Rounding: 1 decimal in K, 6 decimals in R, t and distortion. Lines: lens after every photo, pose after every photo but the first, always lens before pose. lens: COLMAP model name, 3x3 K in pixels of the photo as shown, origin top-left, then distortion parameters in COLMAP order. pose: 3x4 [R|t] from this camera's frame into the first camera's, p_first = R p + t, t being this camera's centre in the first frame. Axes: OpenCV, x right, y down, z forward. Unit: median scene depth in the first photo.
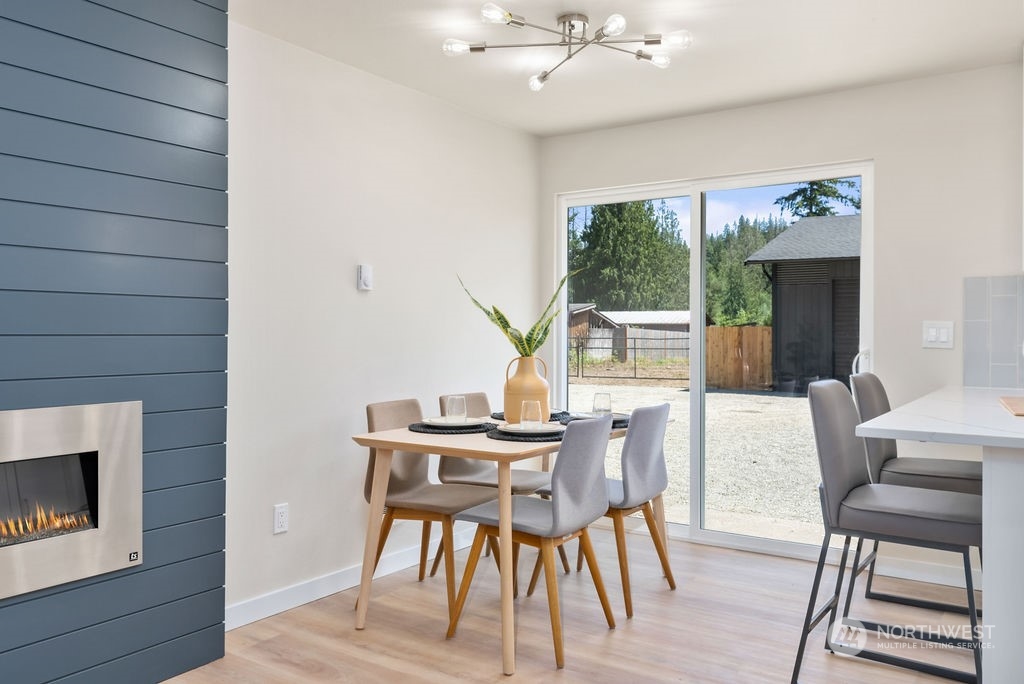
lens RADIAL K [[812.6, 0, 513.2], [0, 812.6, 332.0], [0, 0, 1]] dist [0.002310, 0.002650]
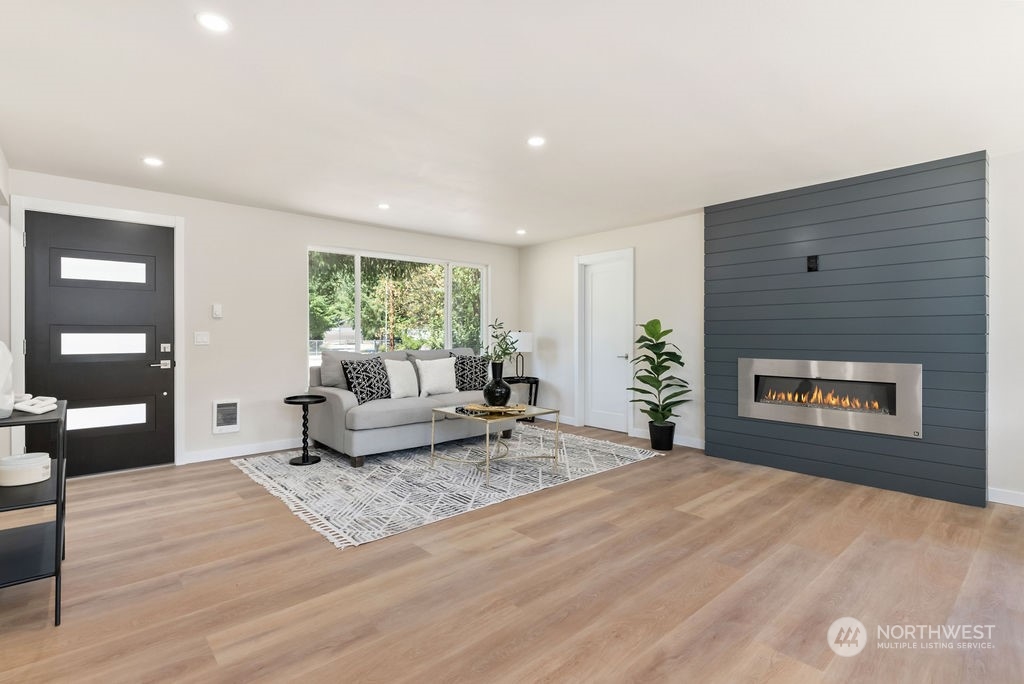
lens RADIAL K [[495.2, 0, 512.0], [0, 495.2, 342.0], [0, 0, 1]] dist [-0.000569, -0.000022]
pose [[-0.242880, 0.010360, -0.970001, 0.831663], [0.000832, 0.999945, 0.010472, 0.007845], [0.970056, 0.001736, -0.242875, 0.191895]]
